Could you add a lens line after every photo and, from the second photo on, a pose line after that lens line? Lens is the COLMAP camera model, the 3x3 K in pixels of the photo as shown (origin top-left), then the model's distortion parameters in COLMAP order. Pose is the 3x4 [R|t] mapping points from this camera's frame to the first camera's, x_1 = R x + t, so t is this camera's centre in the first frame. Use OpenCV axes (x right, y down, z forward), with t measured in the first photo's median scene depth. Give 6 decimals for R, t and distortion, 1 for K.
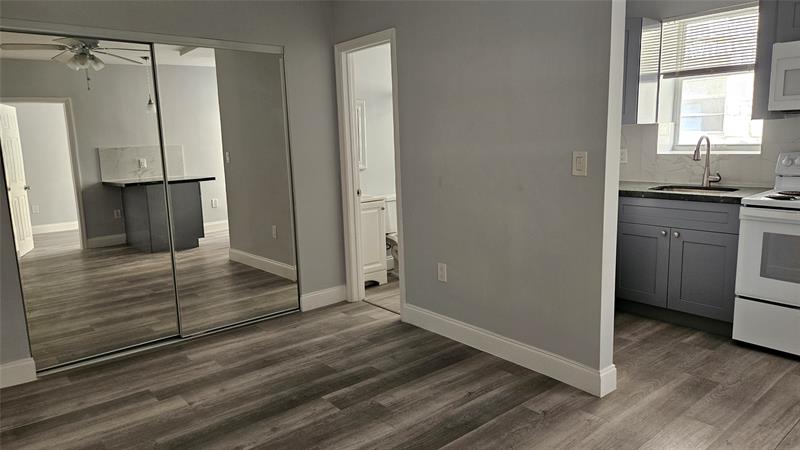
lens RADIAL K [[525.4, 0, 400.0], [0, 525.4, 225.0], [0, 0, 1]] dist [0.044094, -0.002486]
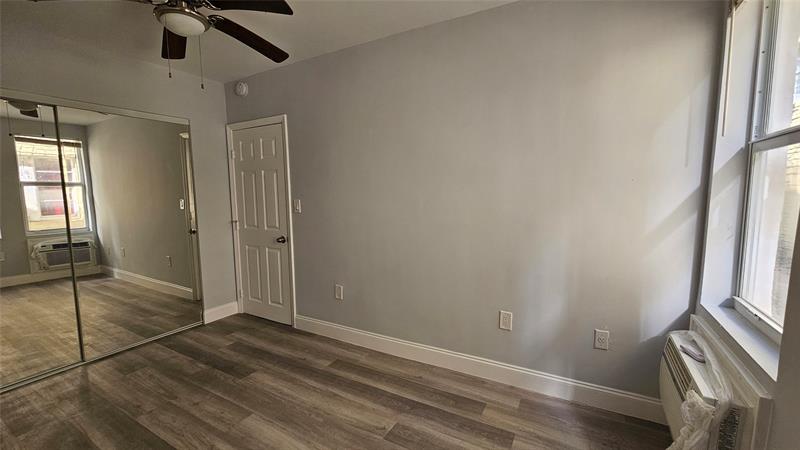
lens RADIAL K [[325.2, 0, 400.0], [0, 325.2, 225.0], [0, 0, 1]] dist [0.002388, 0.000226]
pose [[0.928596, -0.021850, 0.370448, -0.050265], [0.048224, 0.996905, -0.062083, -0.014043], [-0.367945, 0.075514, 0.926776, 0.111499]]
